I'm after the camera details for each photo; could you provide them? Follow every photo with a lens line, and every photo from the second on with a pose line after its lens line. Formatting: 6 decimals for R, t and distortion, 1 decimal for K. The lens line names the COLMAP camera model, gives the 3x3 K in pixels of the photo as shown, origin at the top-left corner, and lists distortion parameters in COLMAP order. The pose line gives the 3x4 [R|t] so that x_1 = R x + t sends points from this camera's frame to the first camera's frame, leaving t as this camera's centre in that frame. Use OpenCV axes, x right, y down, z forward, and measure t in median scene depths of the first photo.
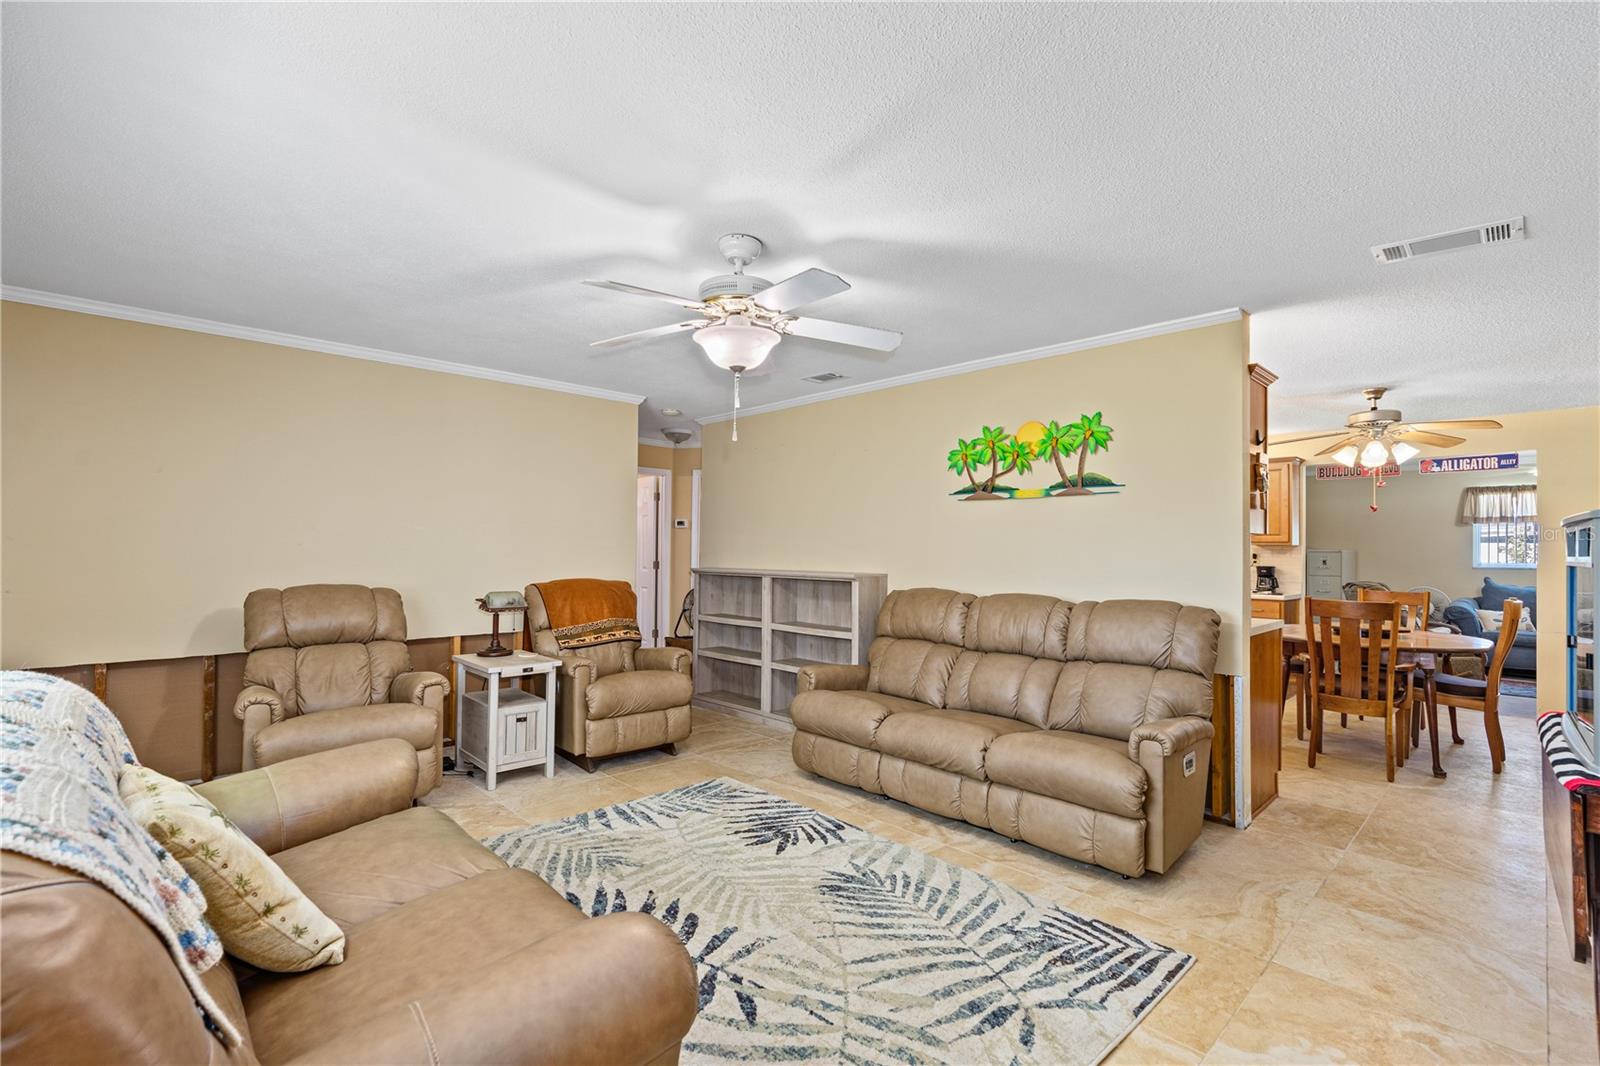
lens RADIAL K [[722.6, 0, 808.3], [0, 722.6, 537.8], [0, 0, 1]] dist [-0.008757, 0.000973]
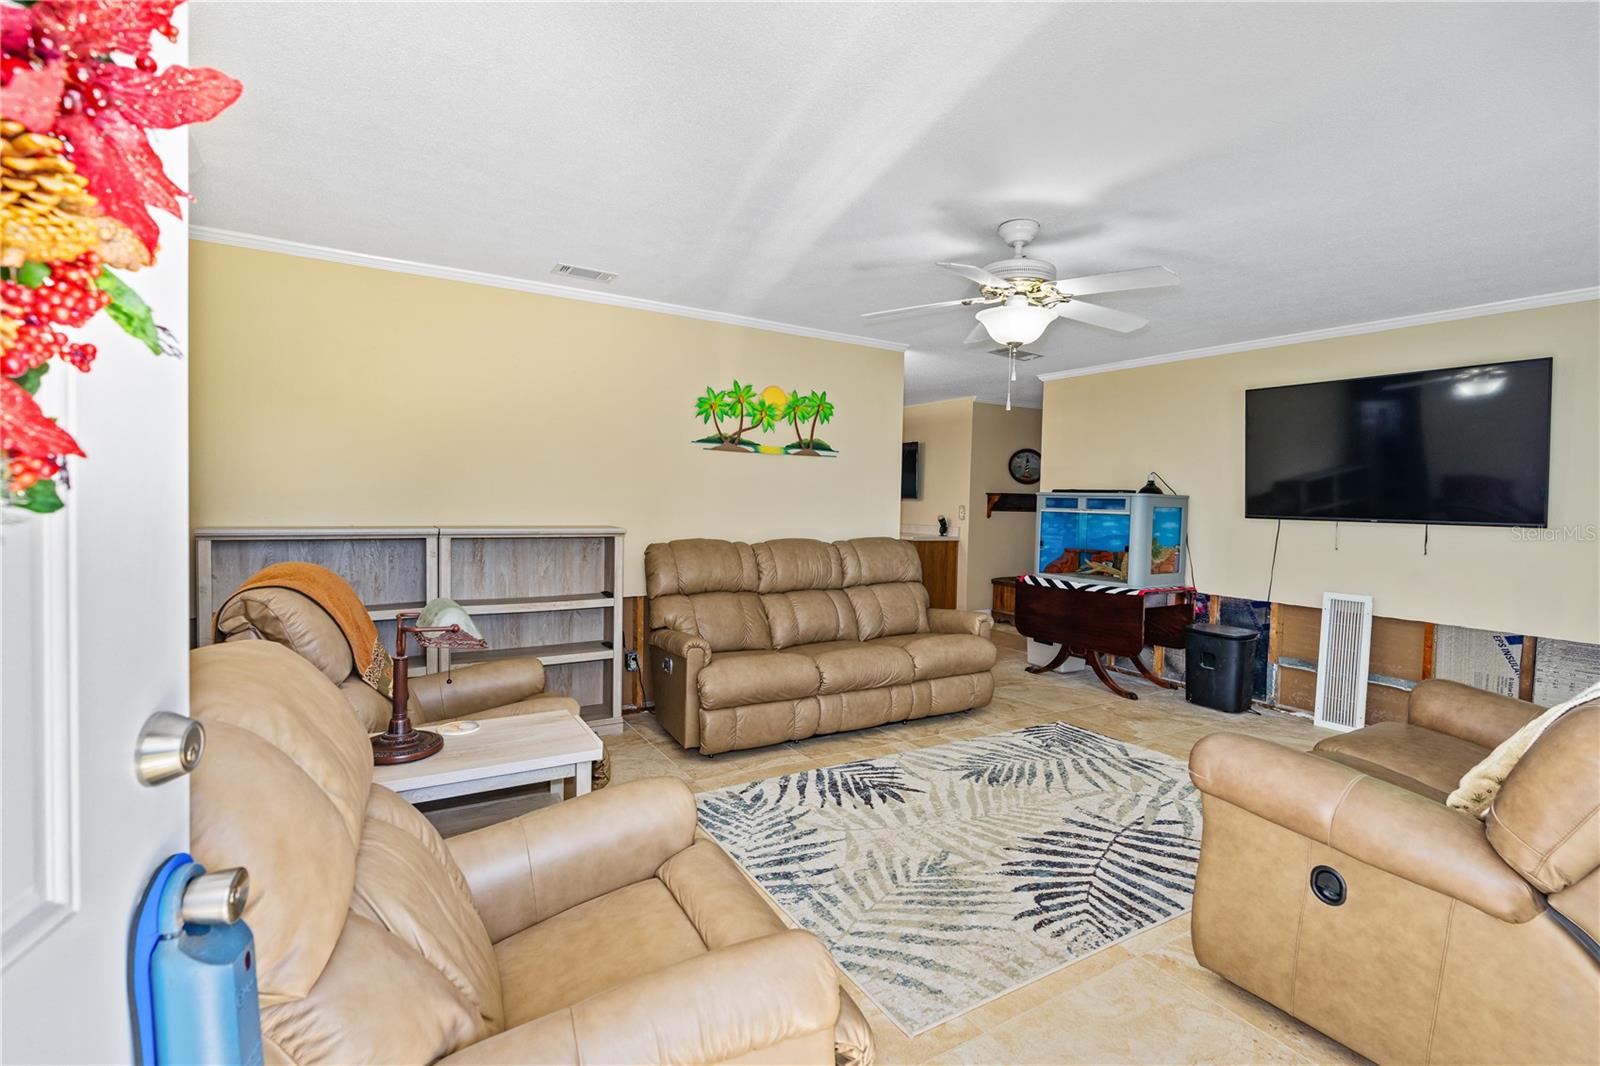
lens RADIAL K [[745.6, 0, 808.7], [0, 745.6, 523.9], [0, 0, 1]] dist [-0.014370, 0.000431]
pose [[0.210384, -0.039274, 0.976830, -1.097623], [-0.040434, 0.997988, 0.048834, -0.006736], [-0.976782, -0.049771, 0.208373, 0.919272]]
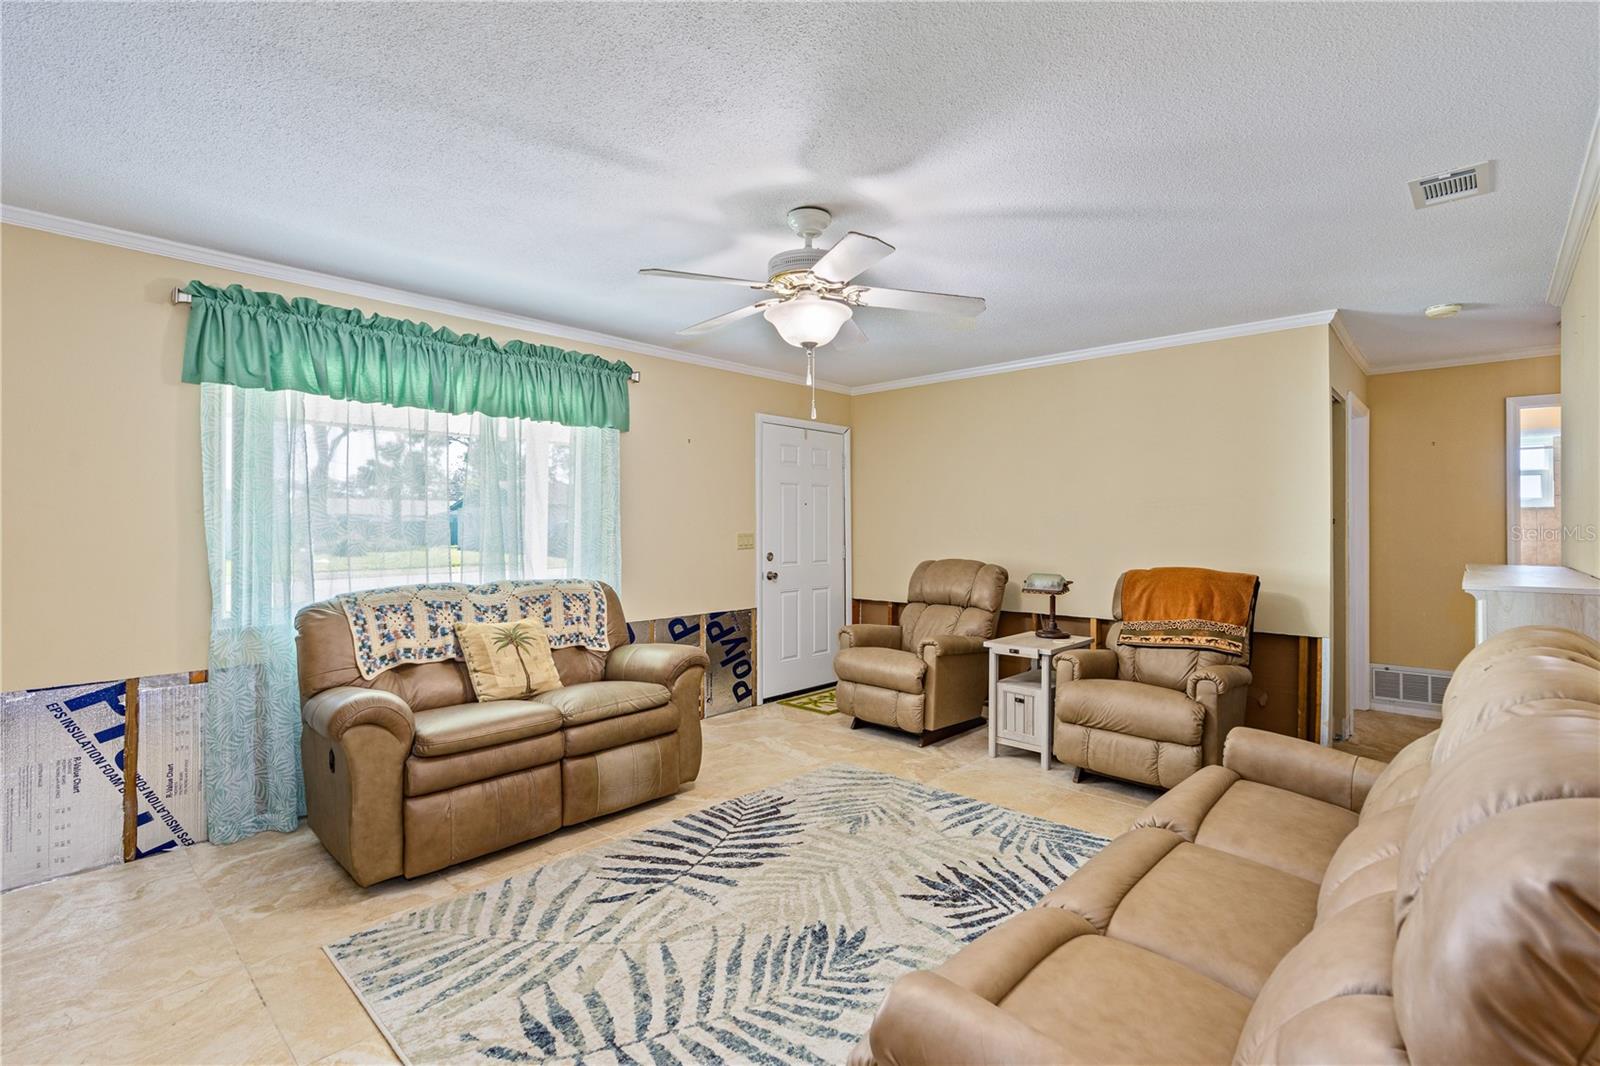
lens RADIAL K [[726.5, 0, 804.2], [0, 726.5, 519.1], [0, 0, 1]] dist [-0.007245, 0.000634]
pose [[0.054684, -0.019378, -0.998316, 0.767907], [0.016796, 0.999688, -0.018485, 0.013996], [0.998362, -0.015757, 0.054992, 0.812856]]
